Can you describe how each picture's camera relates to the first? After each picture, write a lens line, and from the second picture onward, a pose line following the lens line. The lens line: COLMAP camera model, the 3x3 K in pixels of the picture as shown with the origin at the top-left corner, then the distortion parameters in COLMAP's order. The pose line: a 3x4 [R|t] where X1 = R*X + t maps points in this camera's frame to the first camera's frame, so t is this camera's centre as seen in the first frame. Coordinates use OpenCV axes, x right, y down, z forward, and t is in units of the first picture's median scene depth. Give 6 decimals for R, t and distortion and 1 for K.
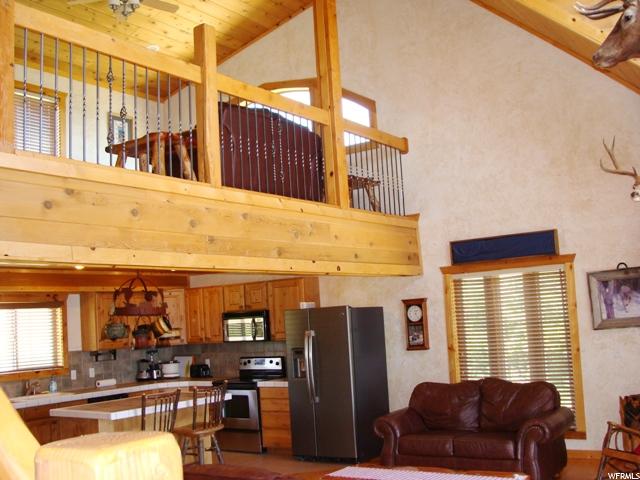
lens RADIAL K [[736.1, 0, 320.9], [0, 736.1, 245.3], [0, 0, 1]] dist [-0.135859, 0.000000]
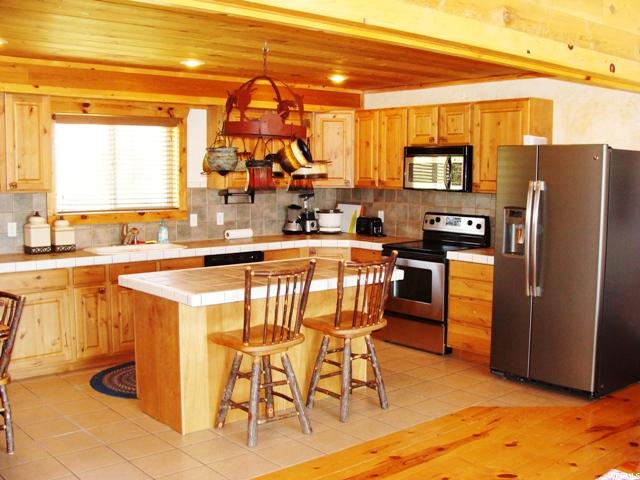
lens RADIAL K [[736.1, 0, 326.4], [0, 736.1, 257.4], [0, 0, 1]] dist [-0.135859, 0.000000]
pose [[0.964373, 0.097175, -0.246052, -0.027814], [-0.040172, 0.973098, 0.226862, 0.044044], [0.261478, -0.208895, 0.942333, 0.339359]]
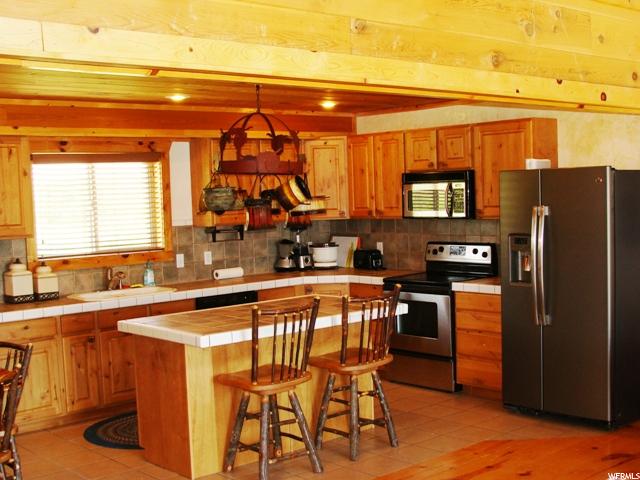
lens RADIAL K [[889.9, 0, 317.3], [0, 889.9, 264.1], [0, 0, 1]] dist [-0.112304, 0.000000]
pose [[0.969322, 0.047680, -0.241124, -0.015199], [-0.000767, 0.981586, 0.191018, 0.023103], [0.245791, -0.184974, 0.951510, 0.240734]]
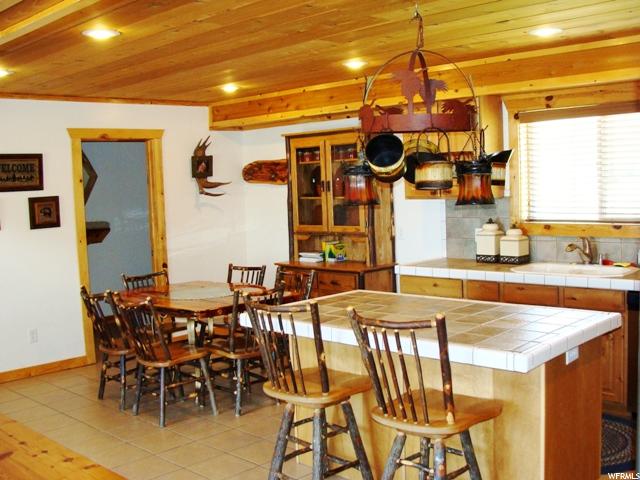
lens RADIAL K [[736.1, 0, 320.4], [0, 736.1, 239.7], [0, 0, 1]] dist [-0.135859, 0.000000]
pose [[-0.178360, 0.141542, -0.973732, 0.198956], [0.147722, 0.982236, 0.115719, 0.085411], [0.972813, -0.123202, -0.196101, 0.873162]]
